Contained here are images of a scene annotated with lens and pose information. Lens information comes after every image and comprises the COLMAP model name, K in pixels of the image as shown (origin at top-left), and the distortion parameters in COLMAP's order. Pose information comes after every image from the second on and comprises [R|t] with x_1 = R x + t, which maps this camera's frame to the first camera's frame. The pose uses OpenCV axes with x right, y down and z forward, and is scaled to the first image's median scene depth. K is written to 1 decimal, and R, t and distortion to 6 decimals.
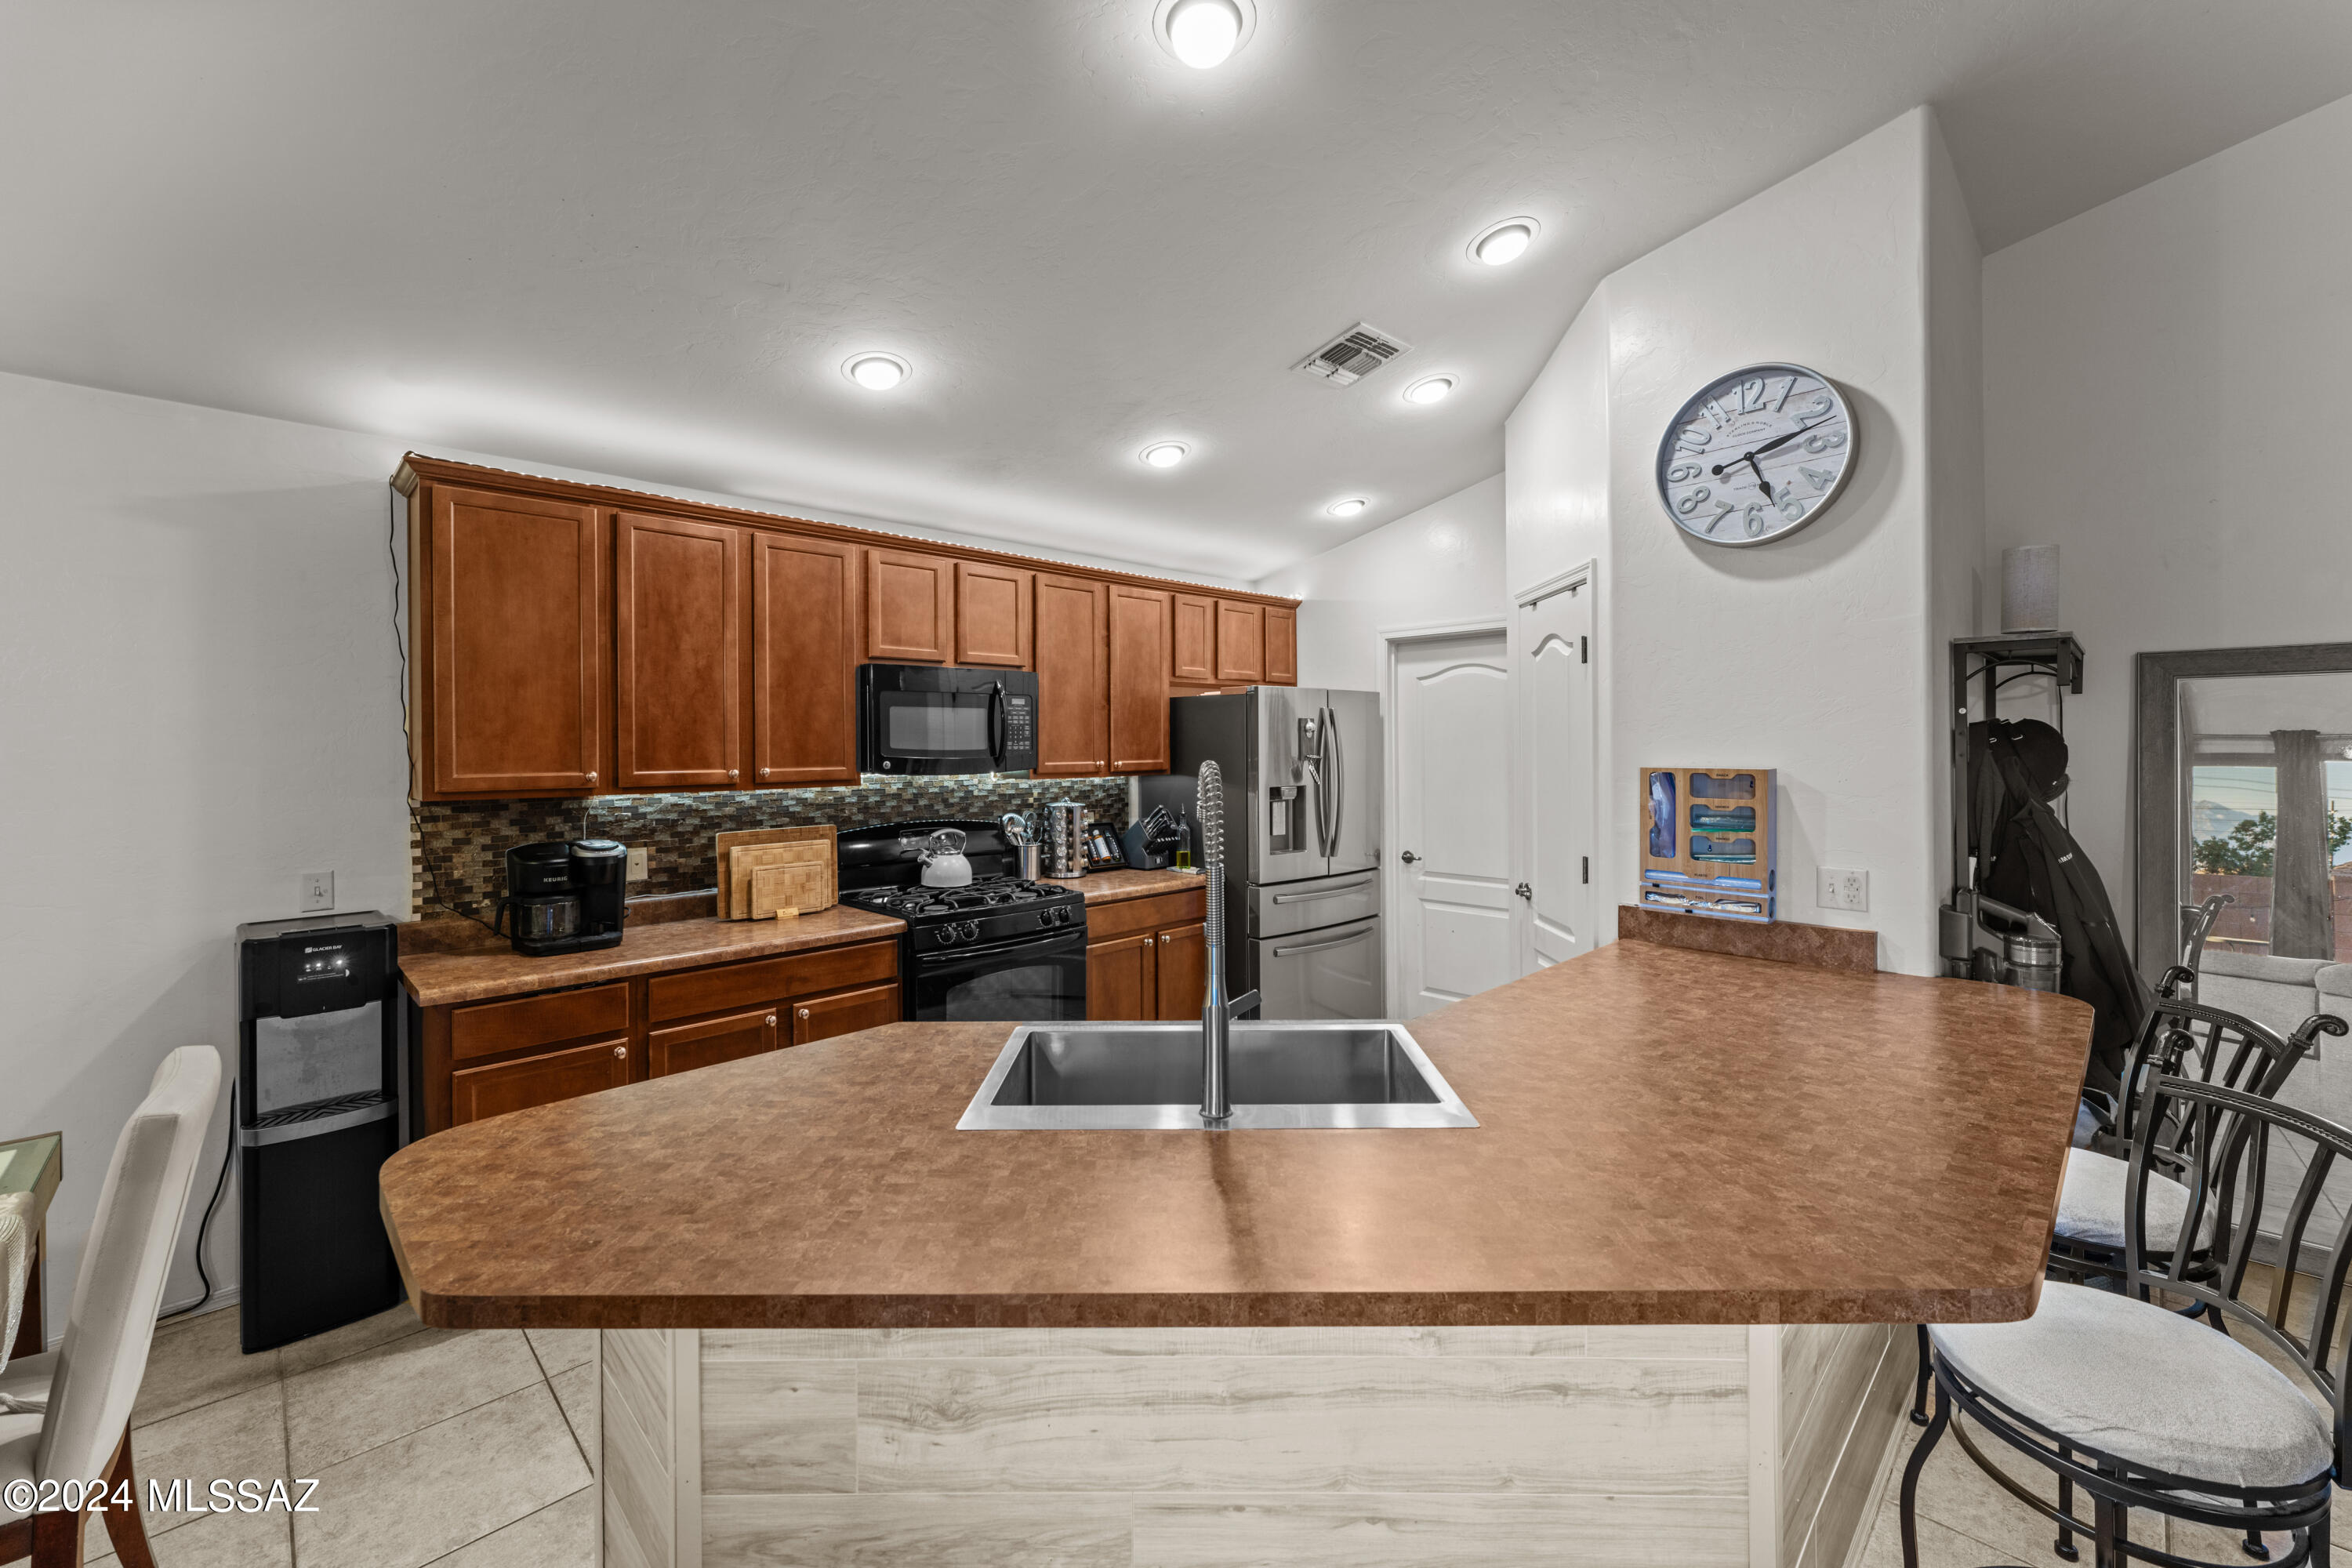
lens RADIAL K [[953.6, 0, 1175.6], [0, 953.6, 745.7], [0, 0, 1]] dist [0.000891, -0.000021]
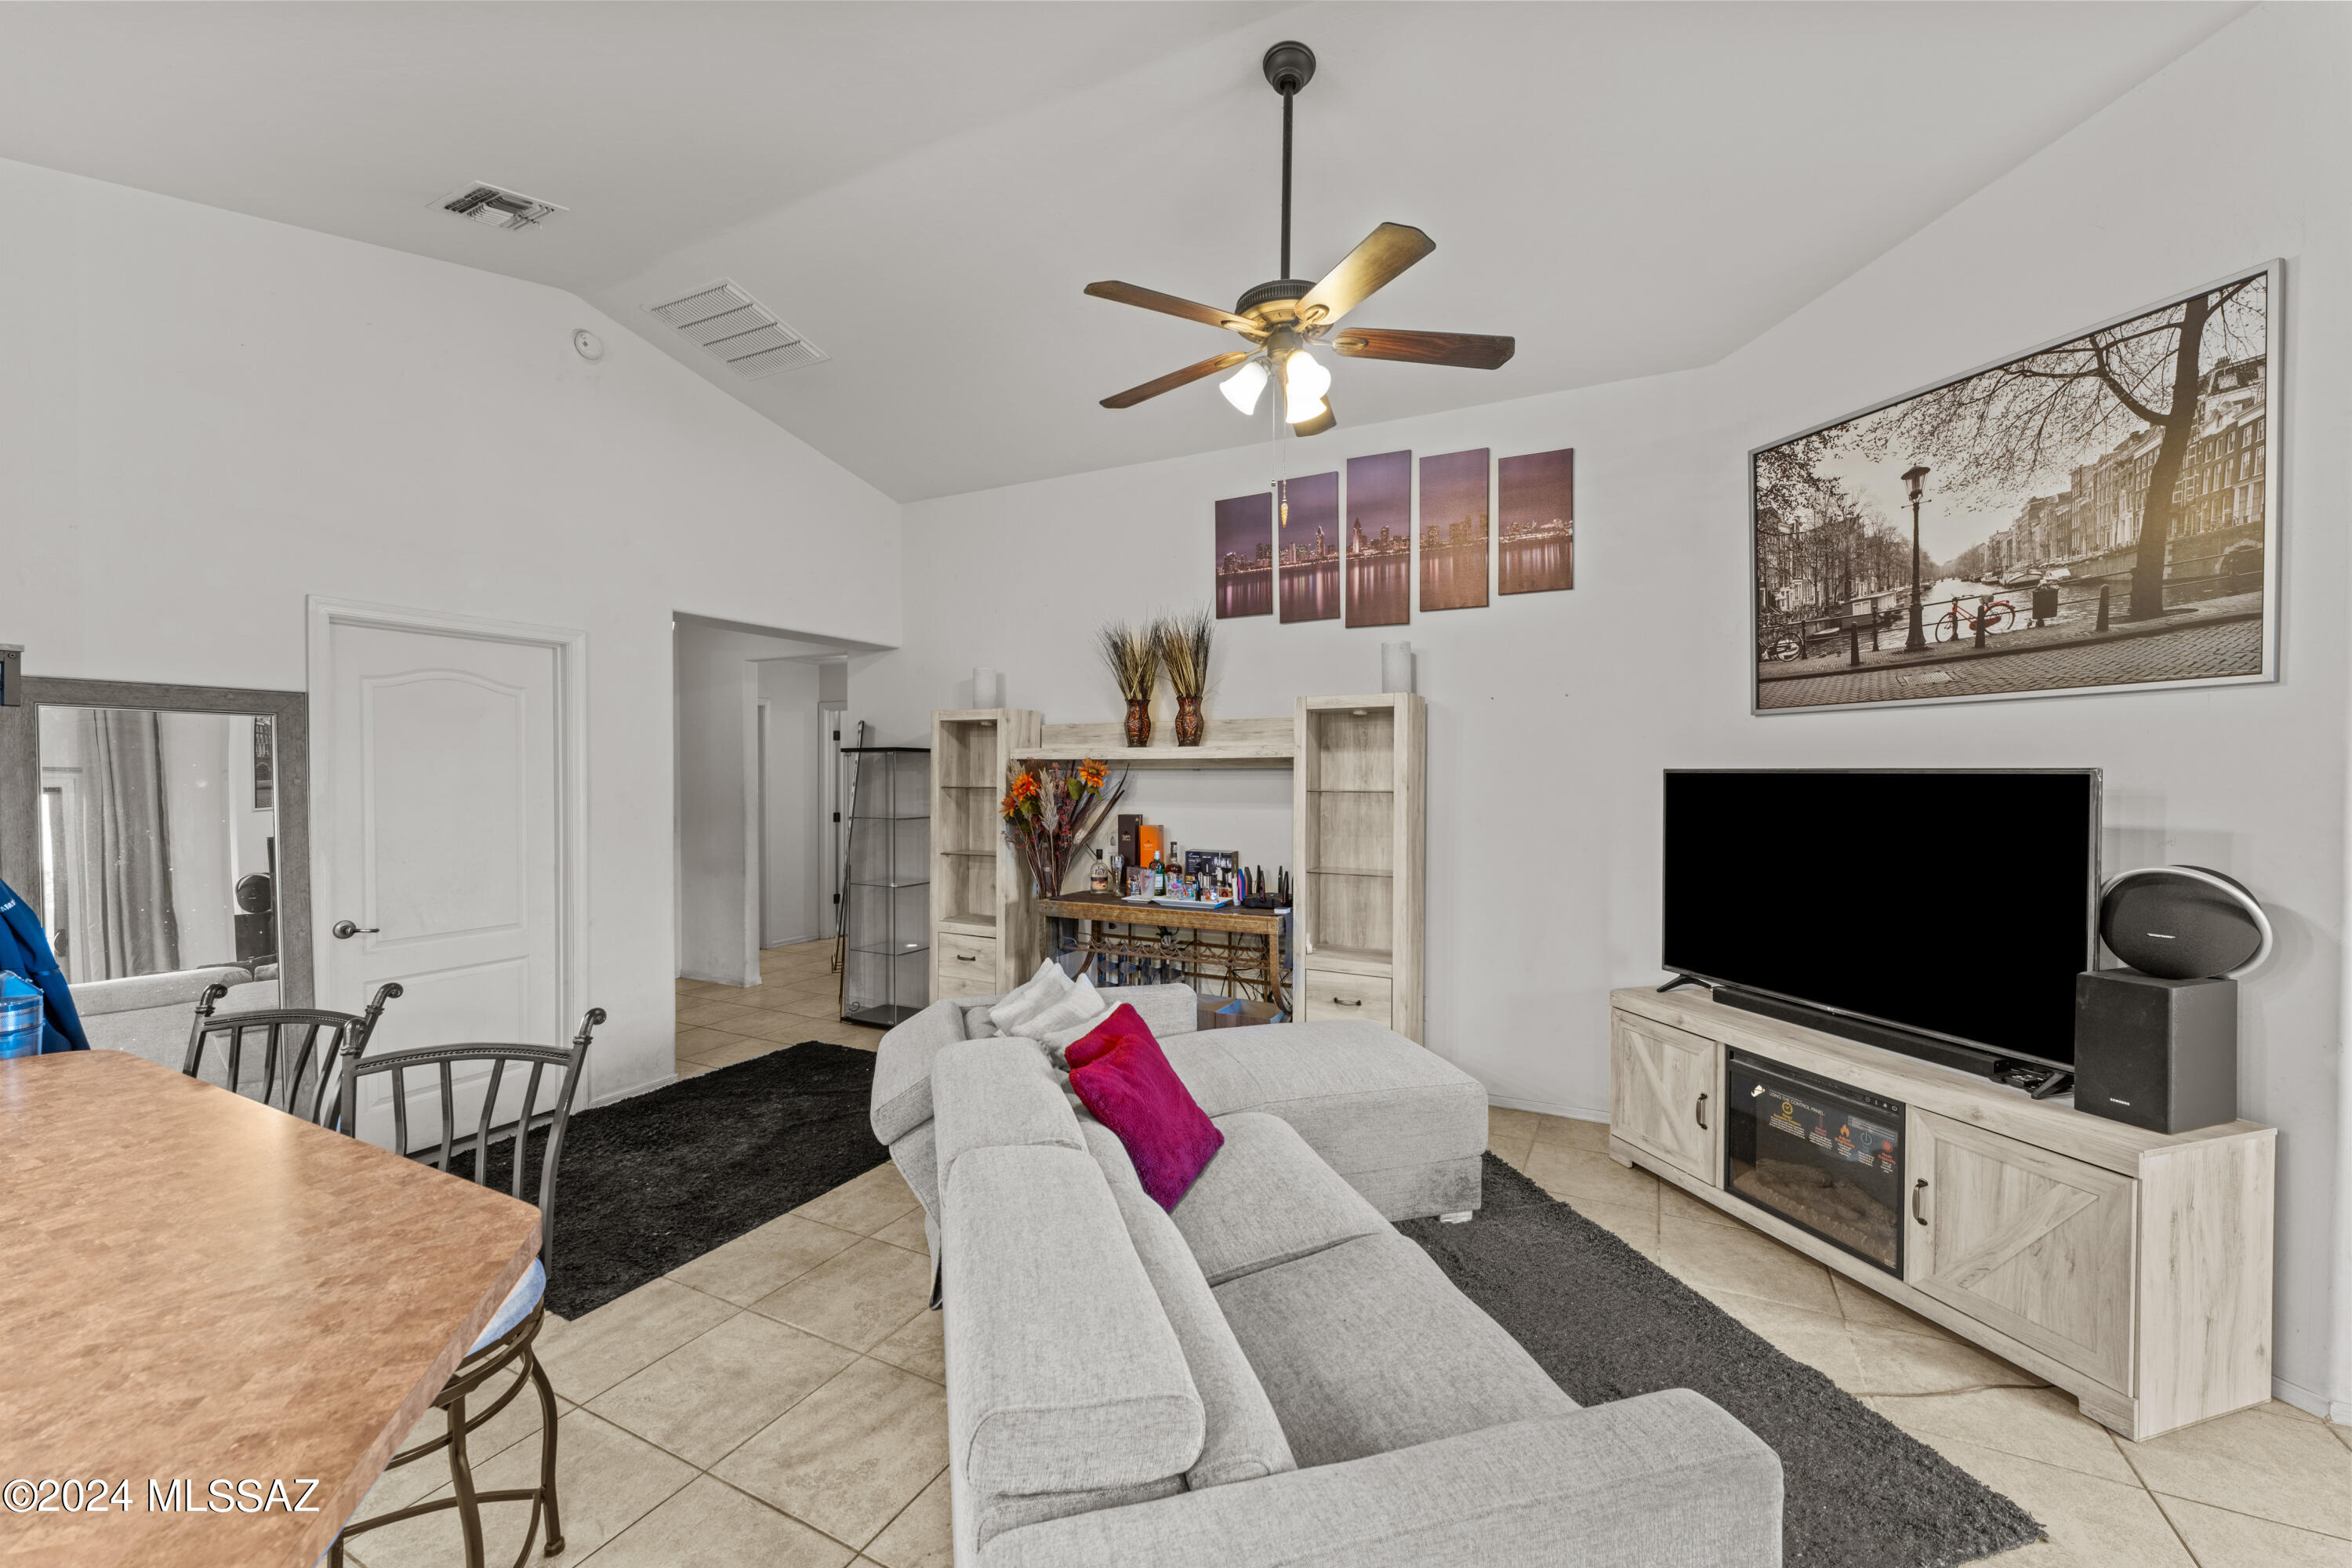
lens RADIAL K [[937.2, 0, 1176.5], [0, 937.2, 784.7], [0, 0, 1]] dist [0.001628, 0.000223]
pose [[-0.309721, -0.005536, 0.950811, -0.164135], [0.002194, 0.999976, 0.006537, 0.003744], [-0.950825, 0.004111, -0.309701, 0.193386]]
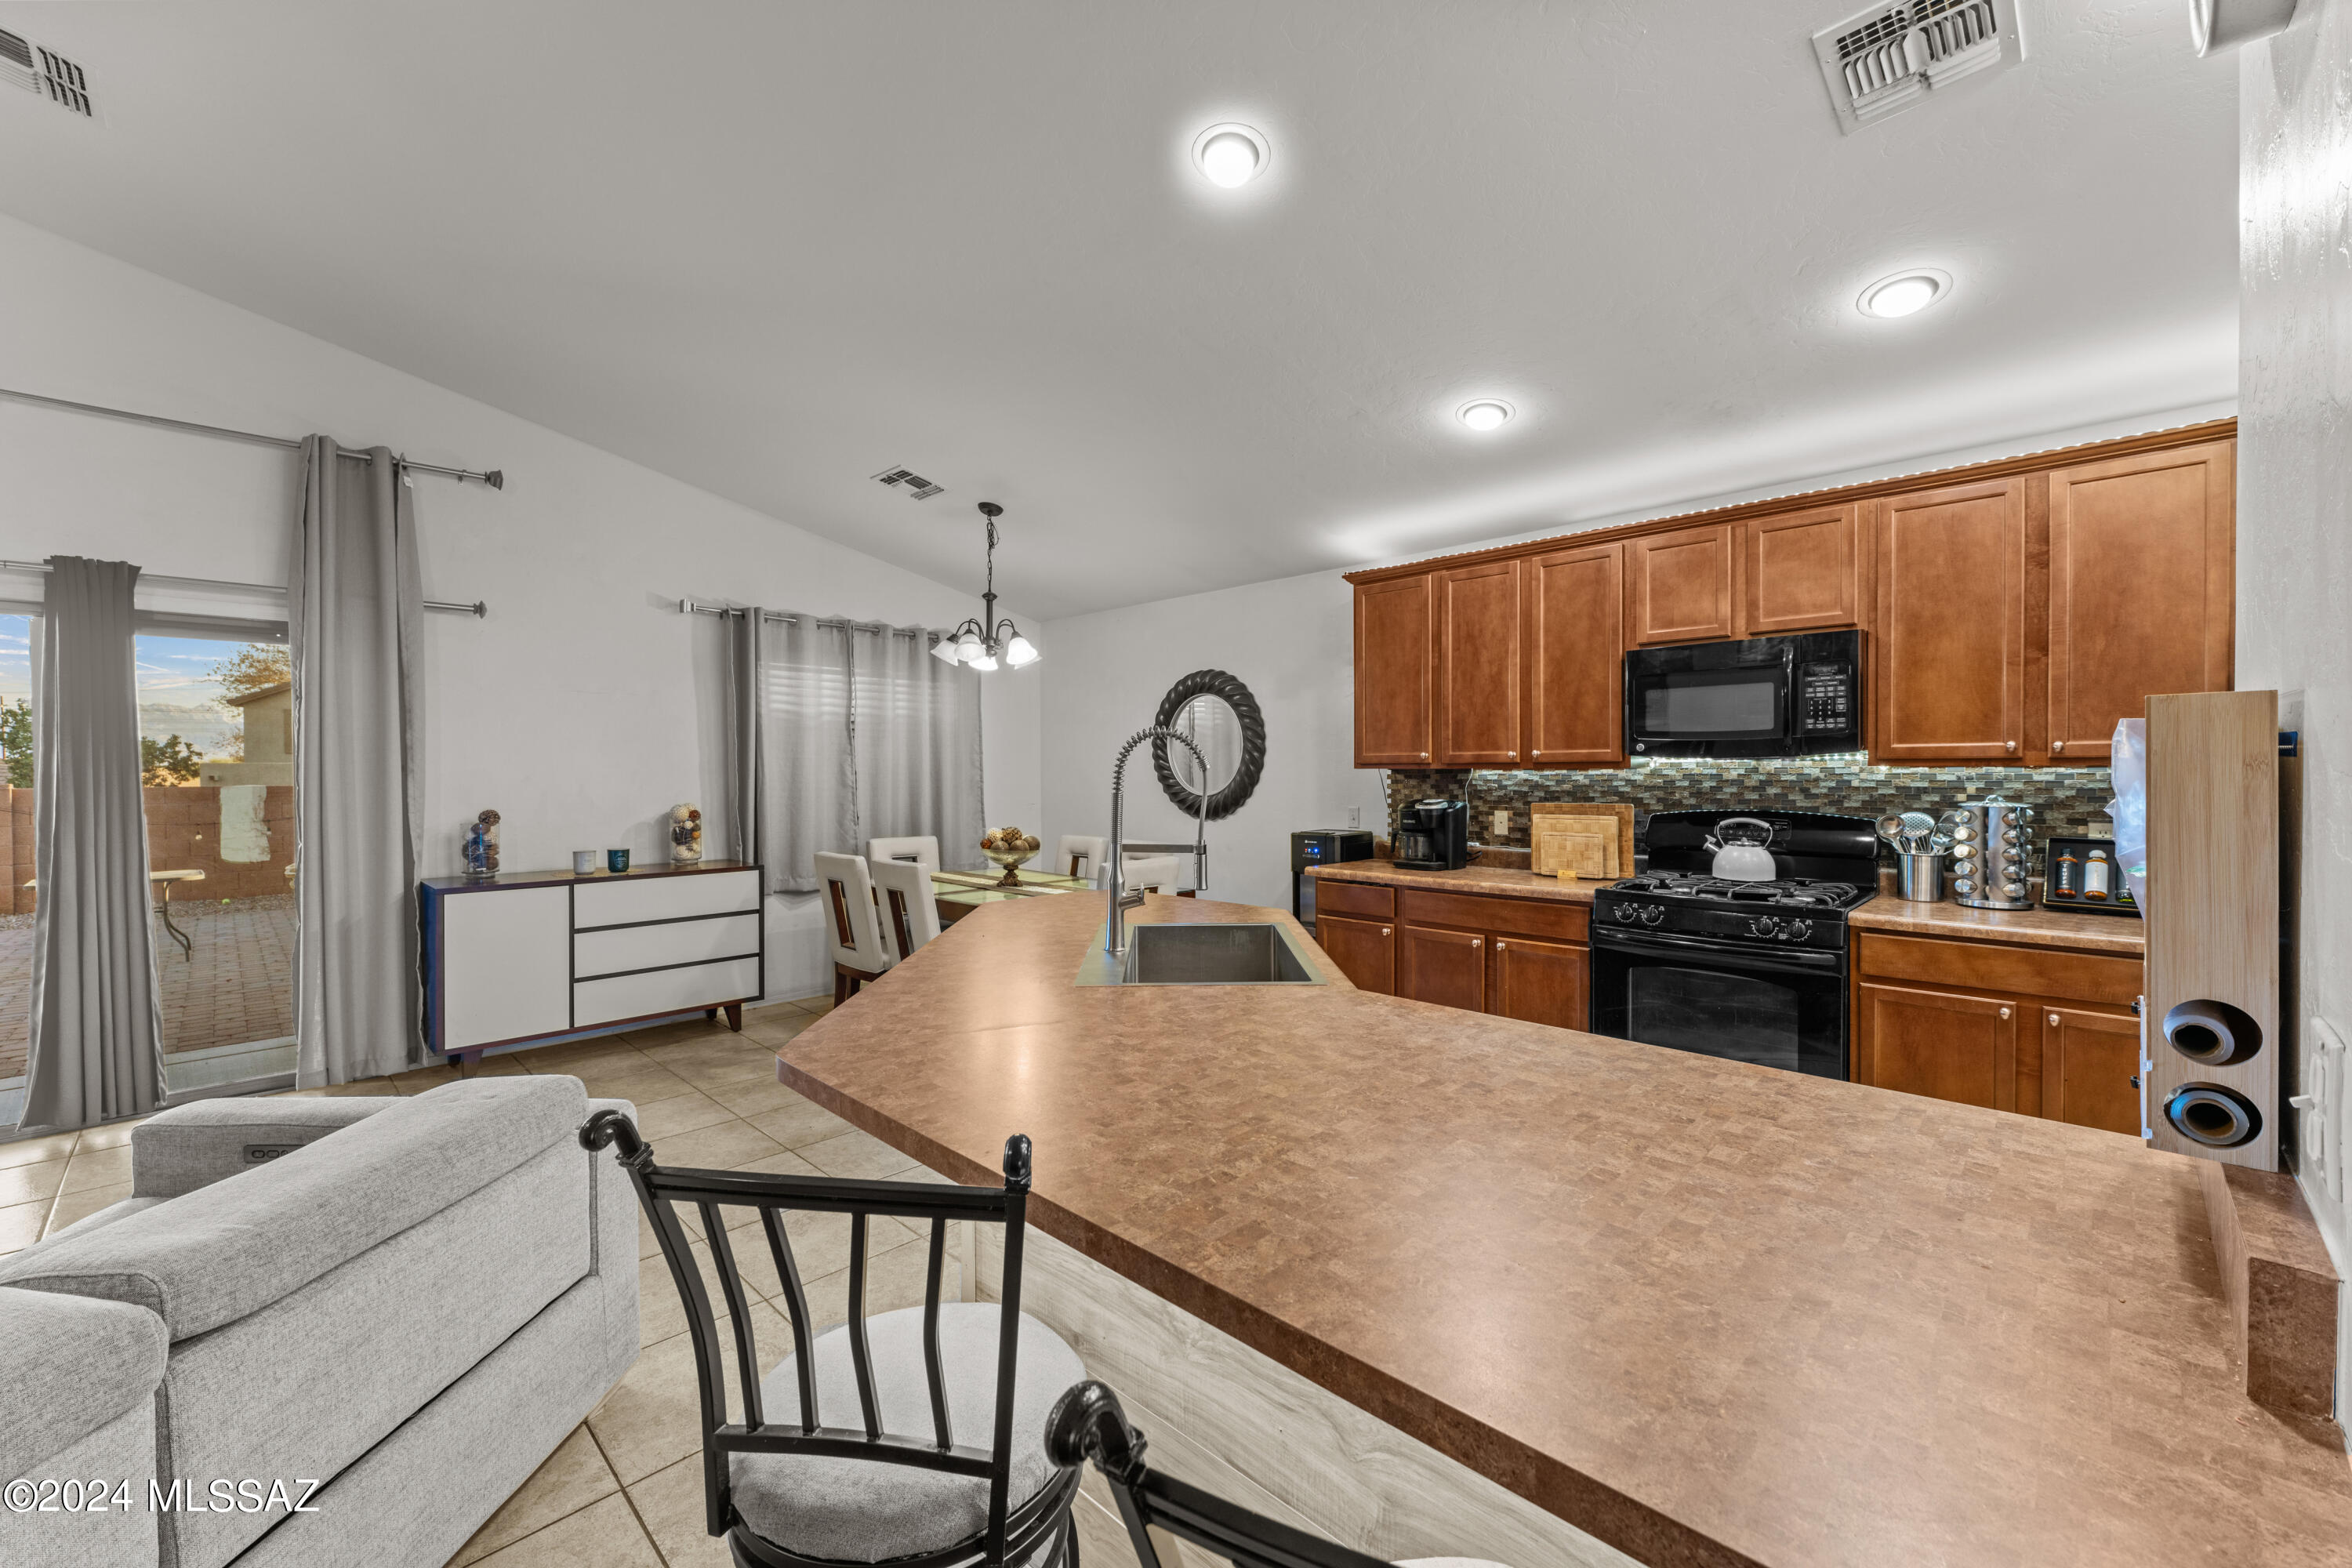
lens RADIAL K [[937.2, 0, 1176.5], [0, 937.2, 784.7], [0, 0, 1]] dist [0.001628, 0.000223]
pose [[0.018844, 0.023040, -0.999557, 0.765952], [0.005120, 0.999719, 0.023141, 0.037499], [0.999809, -0.005554, 0.018721, 0.519668]]
